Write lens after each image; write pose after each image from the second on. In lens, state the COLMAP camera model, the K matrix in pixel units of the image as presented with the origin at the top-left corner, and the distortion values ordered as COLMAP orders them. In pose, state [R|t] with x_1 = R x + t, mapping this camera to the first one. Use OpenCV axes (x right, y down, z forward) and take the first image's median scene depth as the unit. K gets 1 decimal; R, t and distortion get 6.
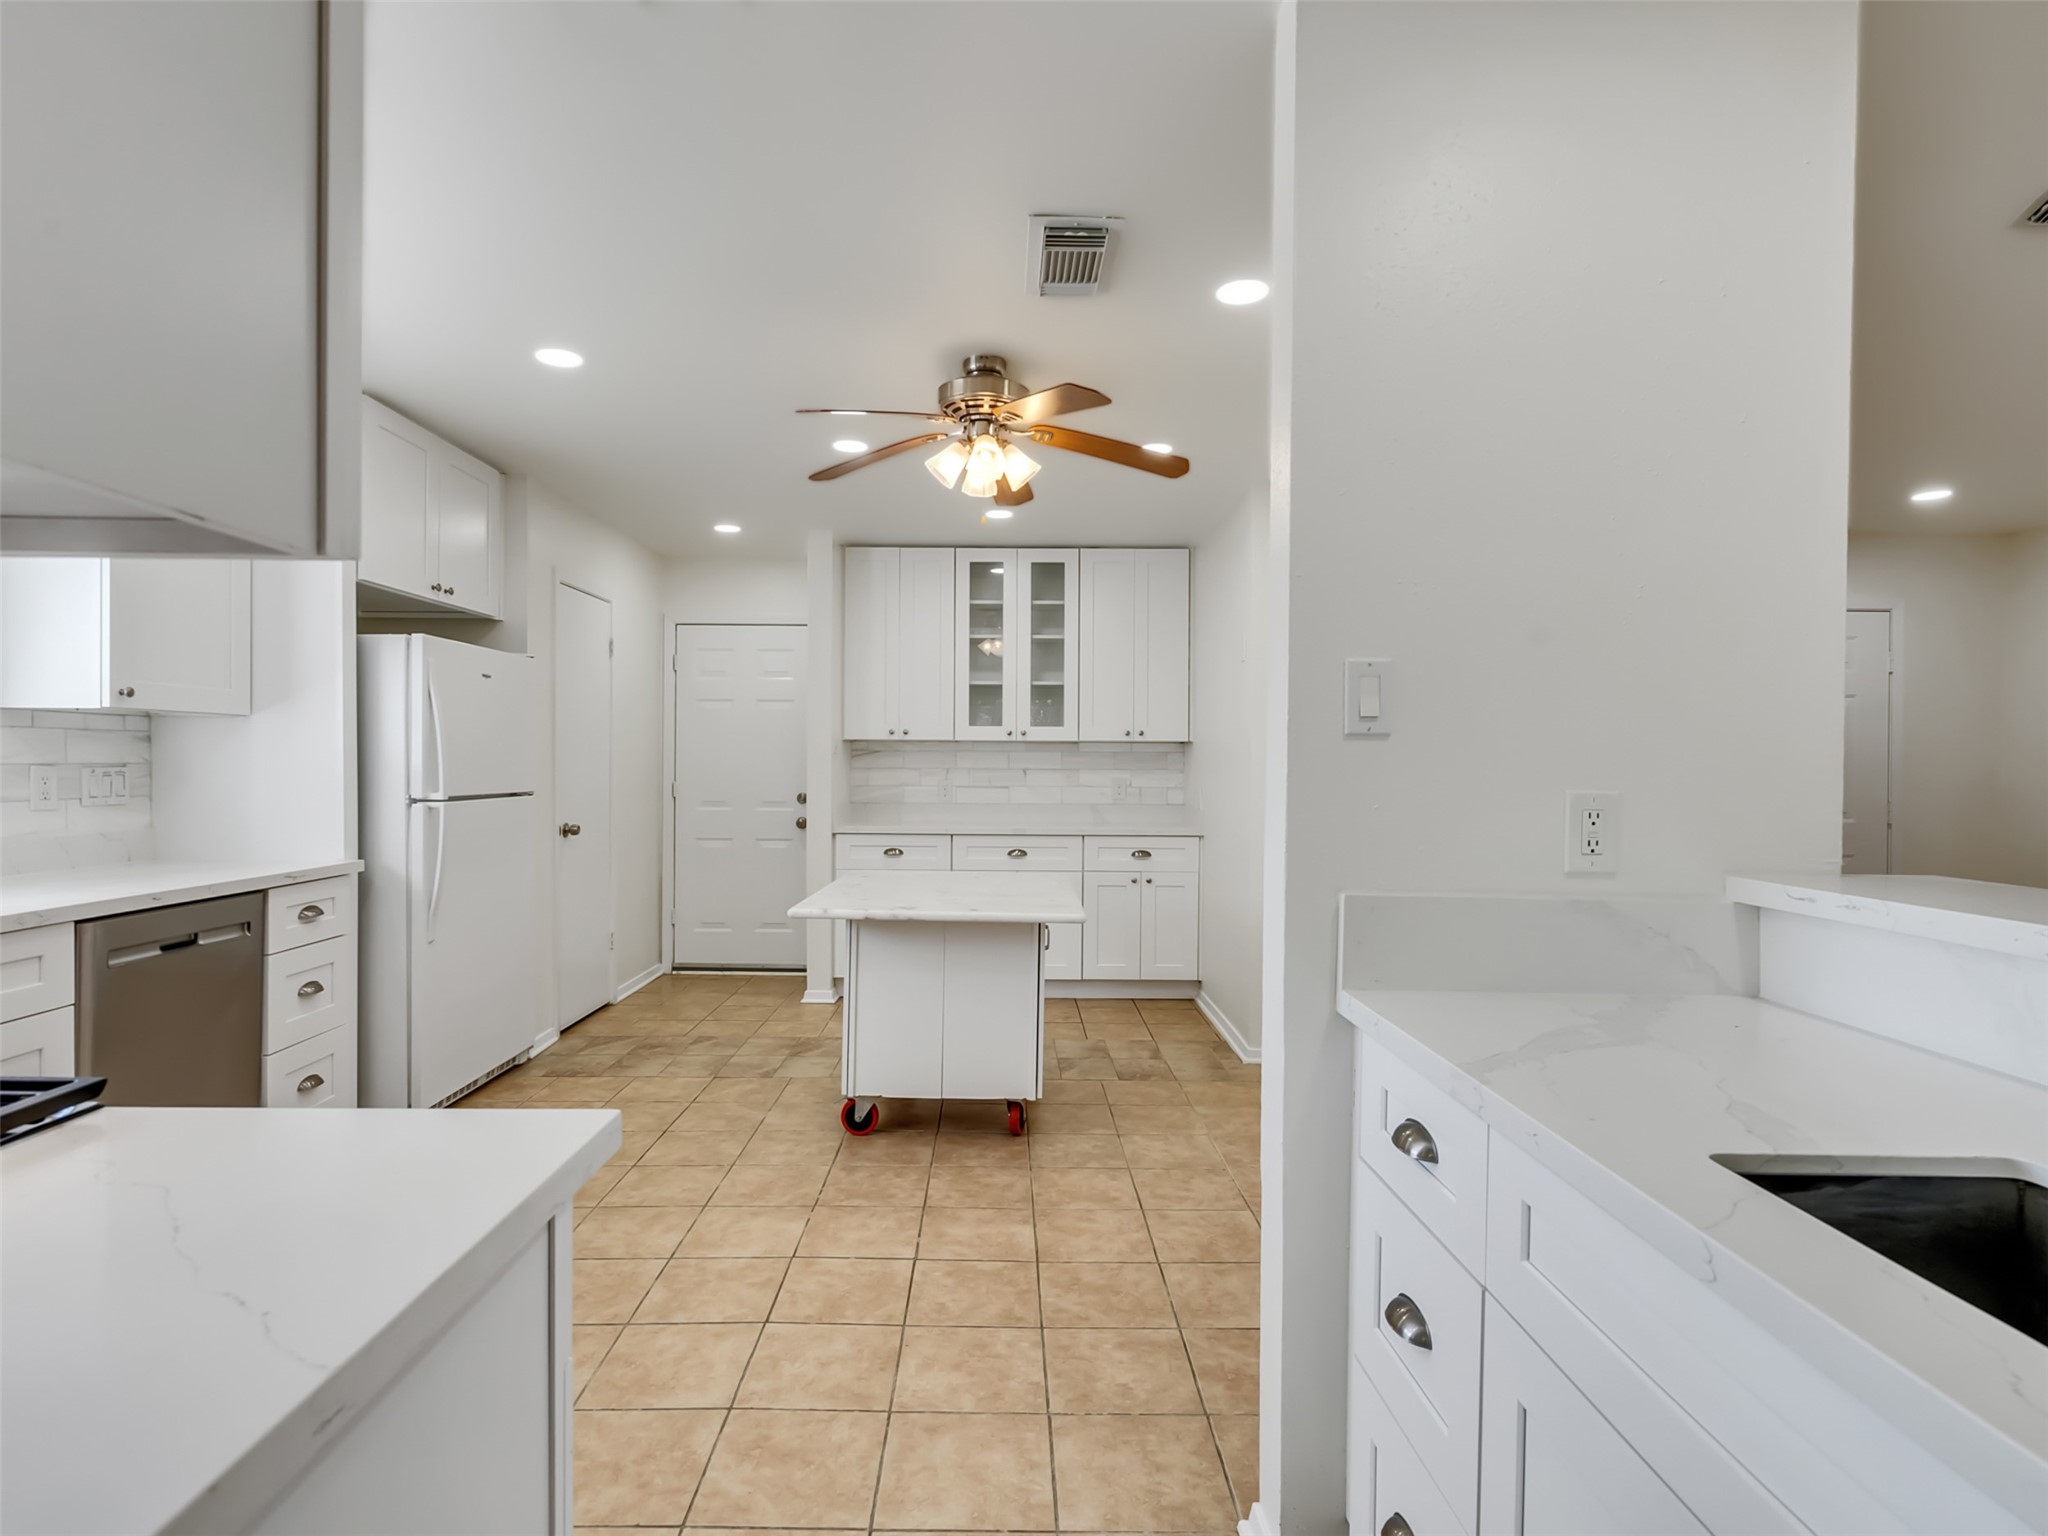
lens RADIAL K [[1050.2, 0, 1015.5], [0, 1050.2, 766.7], [0, 0, 1]] dist [-0.007075, 0.004892]
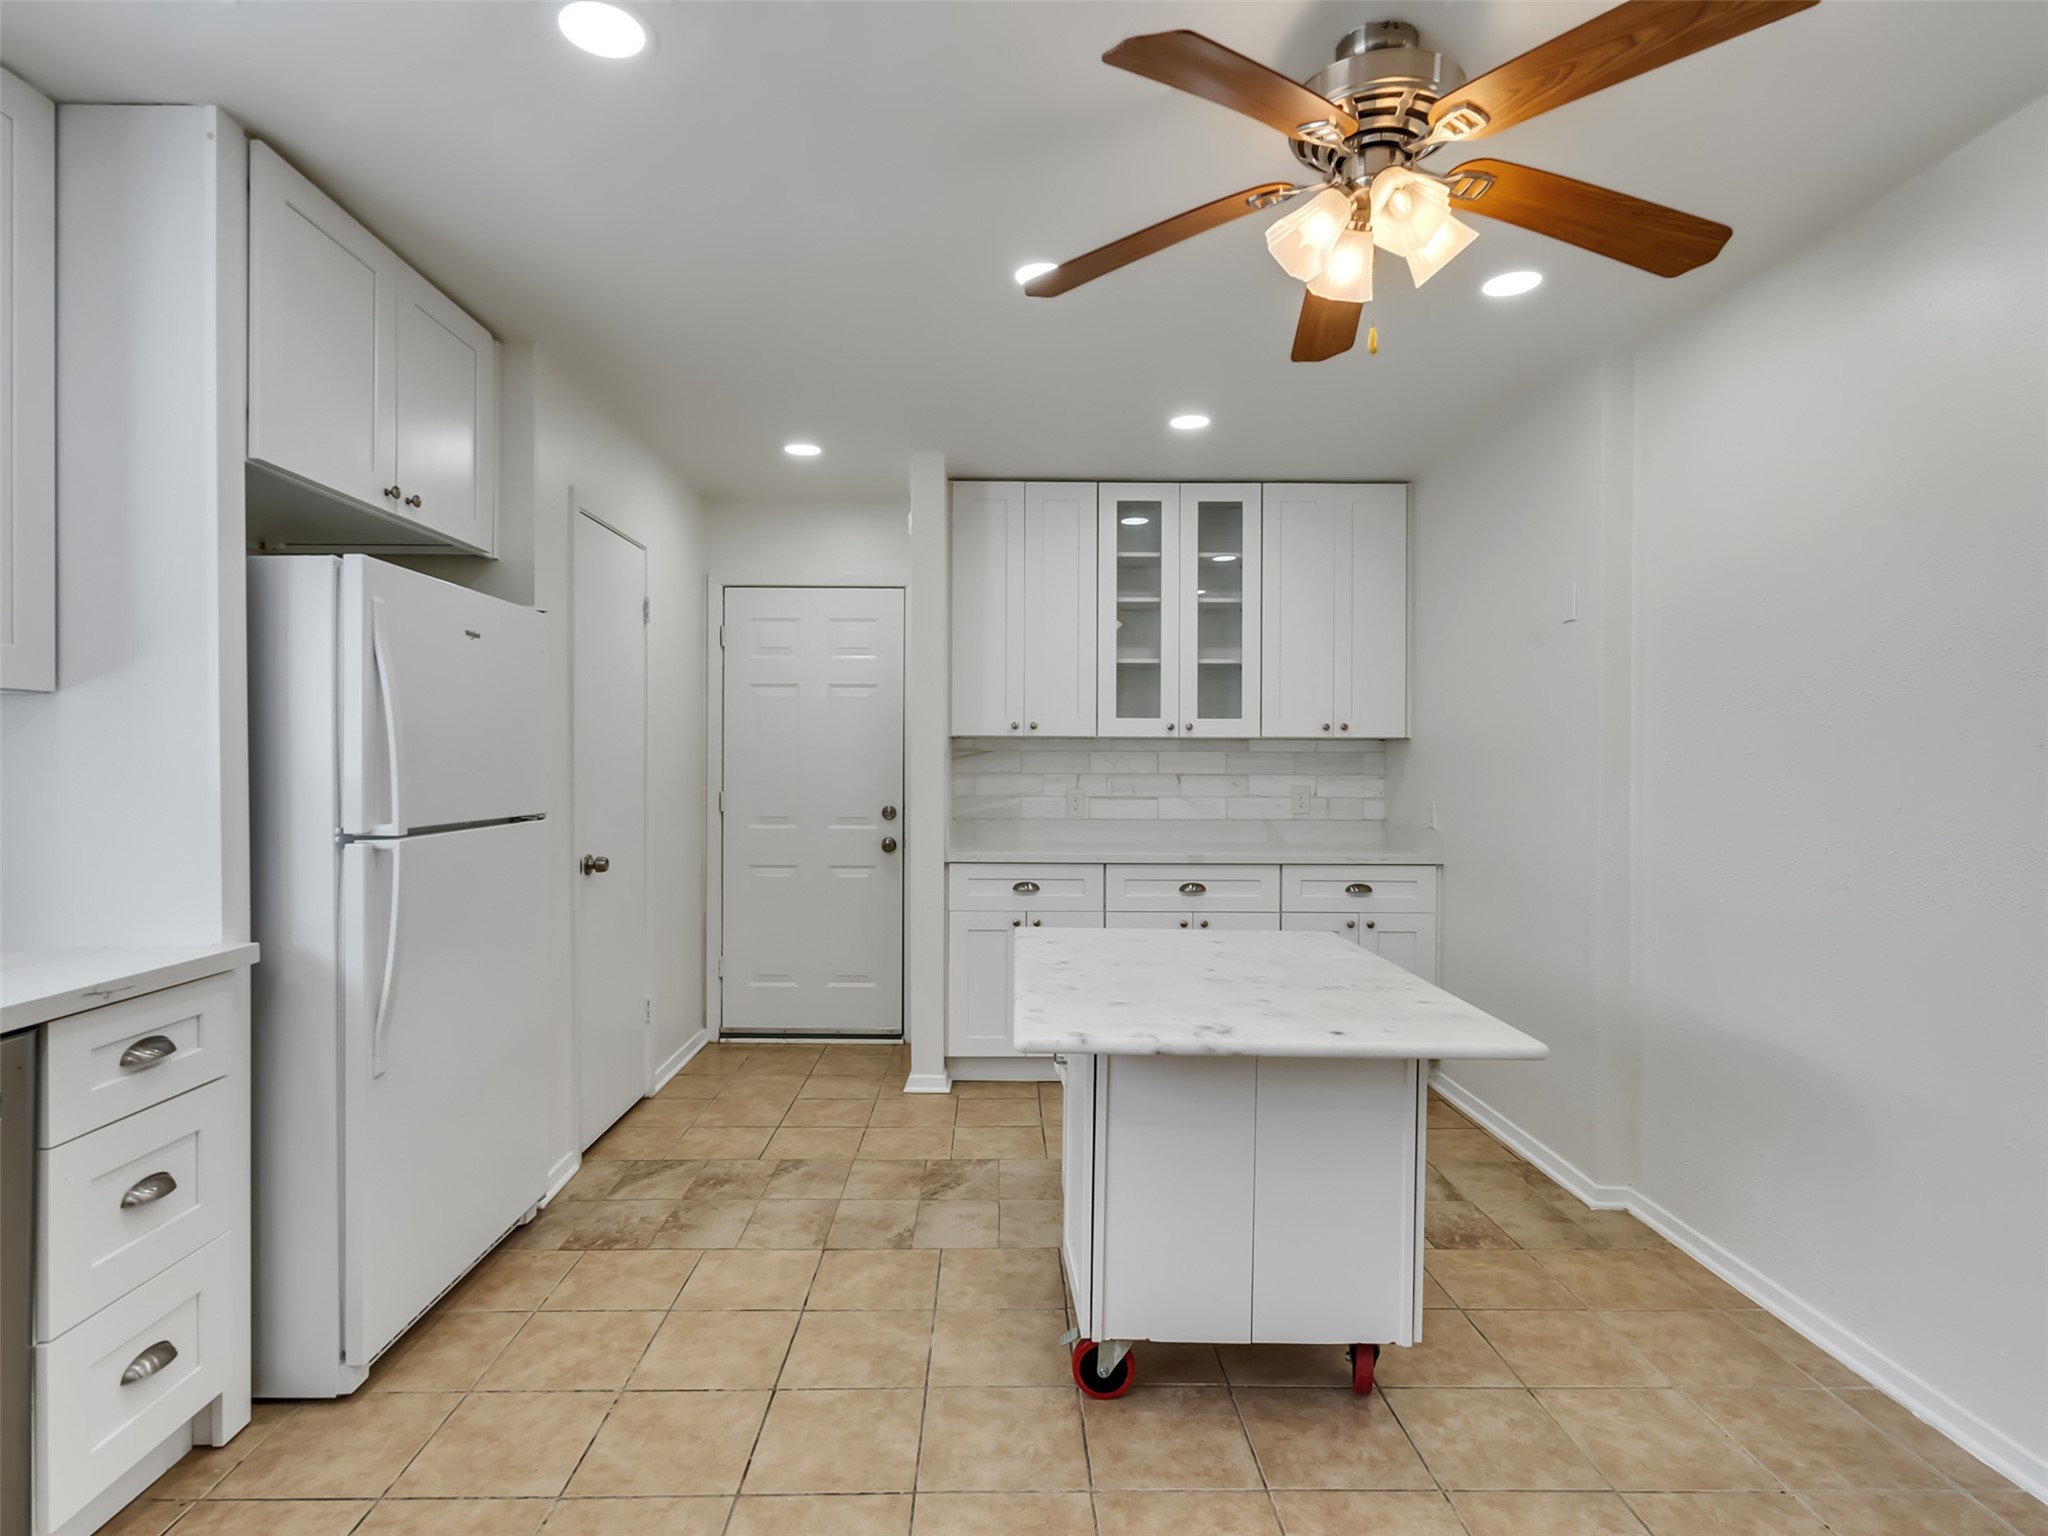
lens RADIAL K [[1050.2, 0, 1015.7], [0, 1050.2, 766.7], [0, 0, 1]] dist [-0.007075, 0.004892]
pose [[0.999985, -0.002271, 0.004976, -0.204063], [0.002266, 0.999997, 0.000977, -0.007647], [-0.004978, -0.000966, 0.999987, 0.413592]]
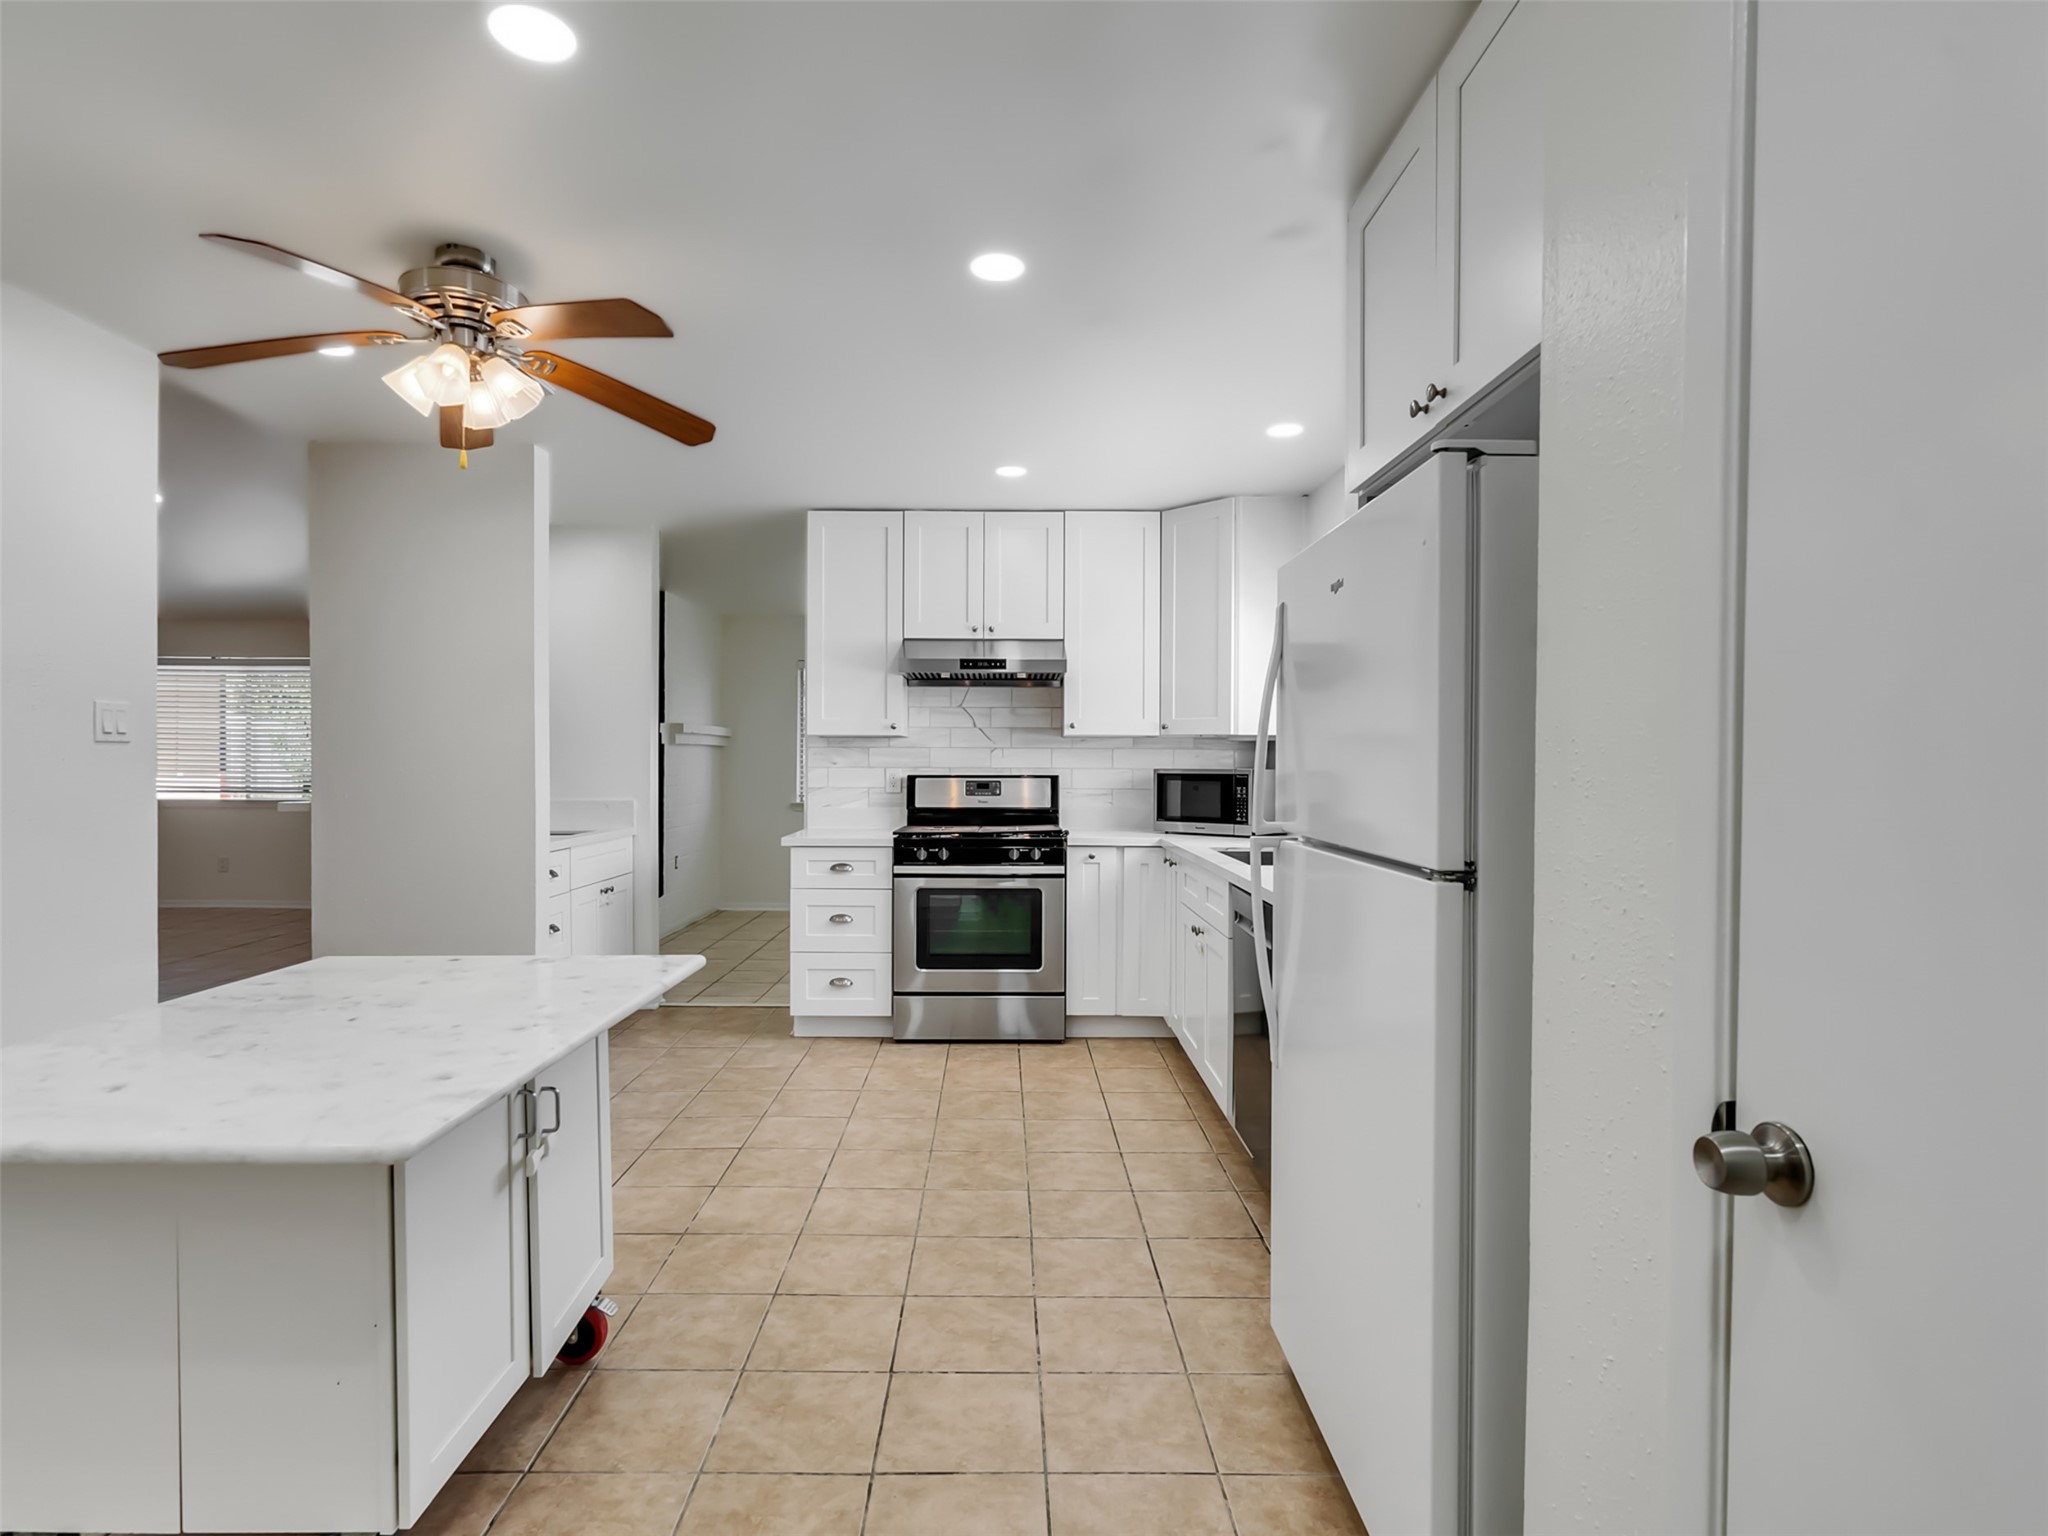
lens RADIAL K [[1050.2, 0, 1016.4], [0, 1050.2, 767.0], [0, 0, 1]] dist [-0.007075, 0.004892]
pose [[-0.999920, -0.012583, 0.001281, -0.413768], [-0.012569, 0.999869, 0.010157, -0.012093], [-0.001408, 0.010140, -0.999948, 1.648167]]
